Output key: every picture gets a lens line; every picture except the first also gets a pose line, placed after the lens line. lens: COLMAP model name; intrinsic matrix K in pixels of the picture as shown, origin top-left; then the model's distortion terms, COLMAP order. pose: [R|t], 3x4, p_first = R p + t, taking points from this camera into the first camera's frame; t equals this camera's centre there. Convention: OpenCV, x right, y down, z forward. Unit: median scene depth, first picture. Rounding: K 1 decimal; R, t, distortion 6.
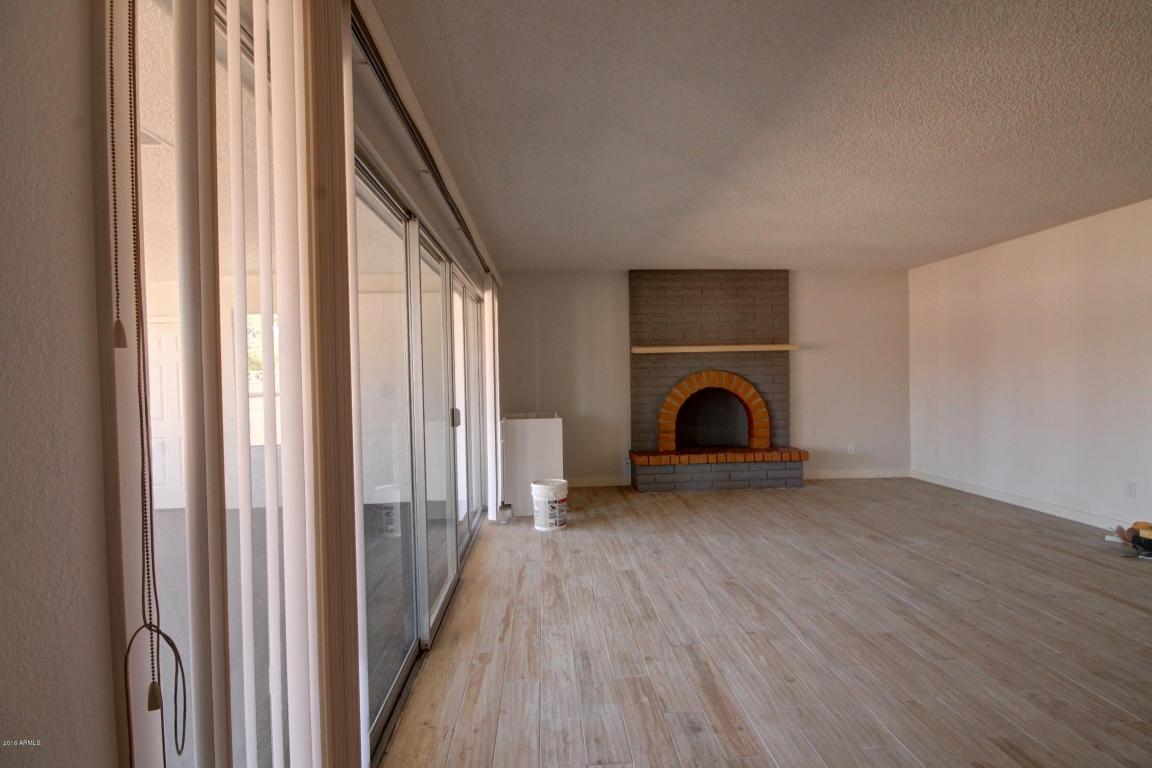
lens RADIAL K [[550.8, 0, 580.5], [0, 550.8, 387.0], [0, 0, 1]] dist [0.001064, -0.004770]
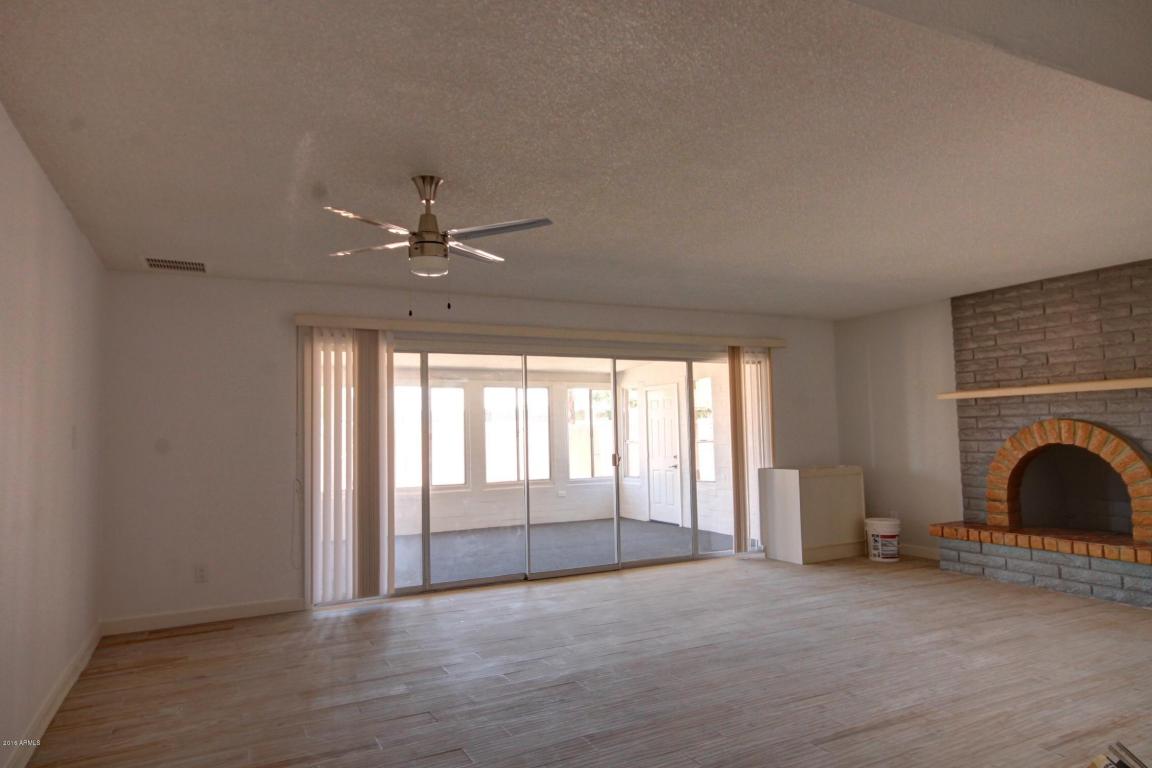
lens RADIAL K [[726.2, 0, 580.0], [0, 726.2, 387.8], [0, 0, 1]] dist [0.012461, 0.003640]
pose [[0.393142, -0.047359, -0.918257, 0.859032], [-0.001433, 0.998640, -0.052118, -0.021061], [0.919477, 0.021806, 0.392539, 0.068710]]
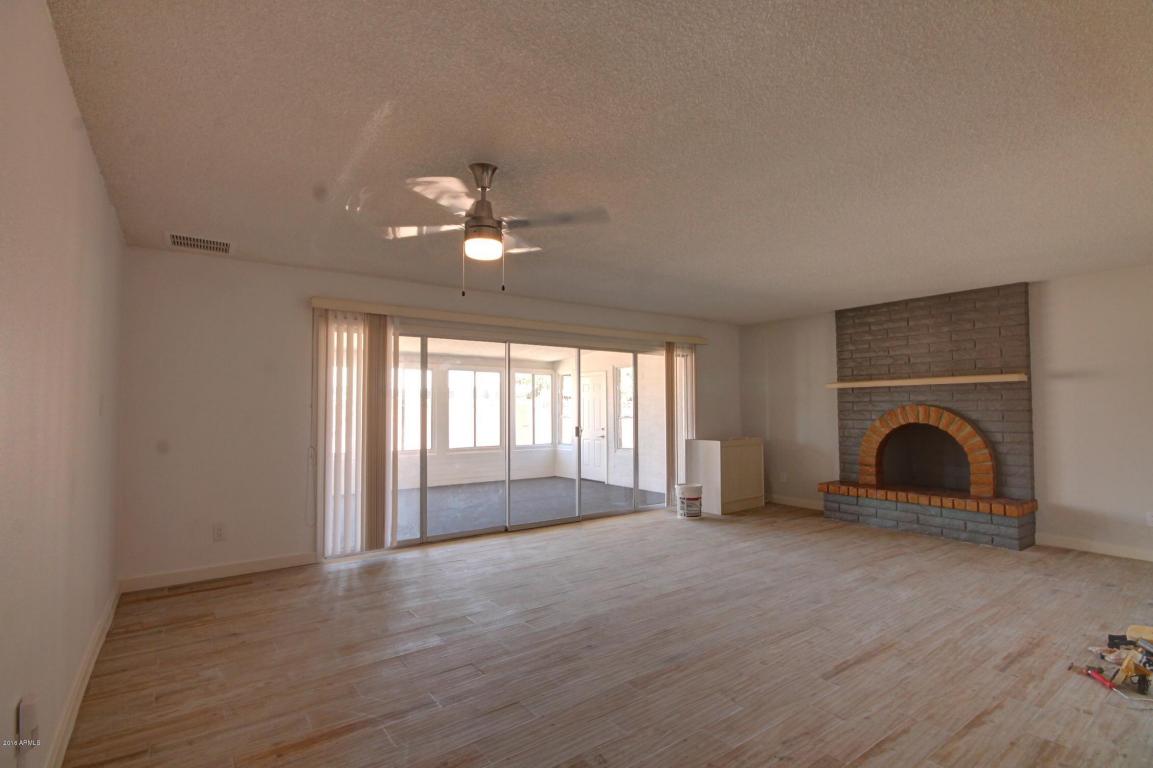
lens RADIAL K [[551.3, 0, 581.0], [0, 551.3, 387.0], [0, 0, 1]] dist [0.001064, -0.004770]
pose [[0.530729, -0.017298, -0.847365, 0.732168], [-0.019639, 0.999272, -0.032699, -0.018725], [0.847314, 0.033996, 0.530003, 0.014230]]
